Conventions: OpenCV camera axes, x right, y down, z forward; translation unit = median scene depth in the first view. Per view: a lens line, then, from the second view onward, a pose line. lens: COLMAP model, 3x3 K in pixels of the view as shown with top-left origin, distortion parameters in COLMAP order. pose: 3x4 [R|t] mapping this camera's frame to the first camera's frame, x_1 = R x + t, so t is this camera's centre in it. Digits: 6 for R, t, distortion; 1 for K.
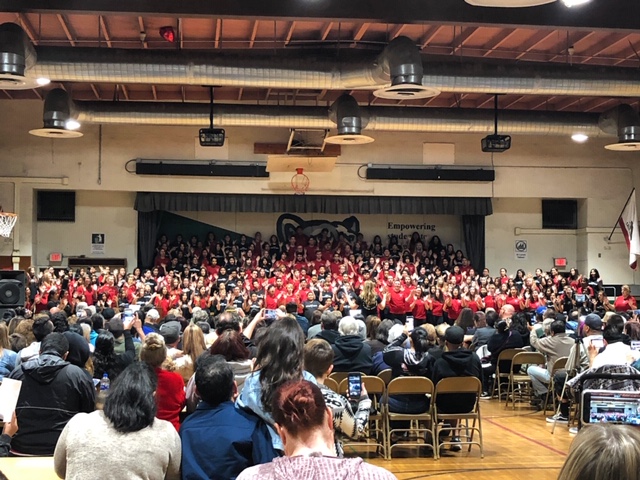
lens RADIAL K [[1040.7, 0, 320.0], [0, 1040.7, 240.0], [0, 0, 1]] dist [0.308346, -0.002577]
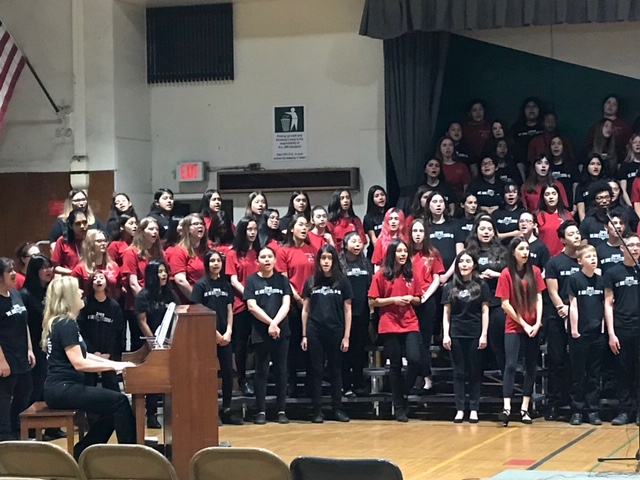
lens RADIAL K [[1683.3, 0, 320.0], [0, 1683.3, 240.0], [0, 0, 1]] dist [-0.018872, 0.118852]
pose [[0.897462, -0.022836, -0.440501, 0.070243], [0.045840, 0.998080, 0.041652, 0.017723], [0.438704, -0.057573, 0.896786, 0.450878]]
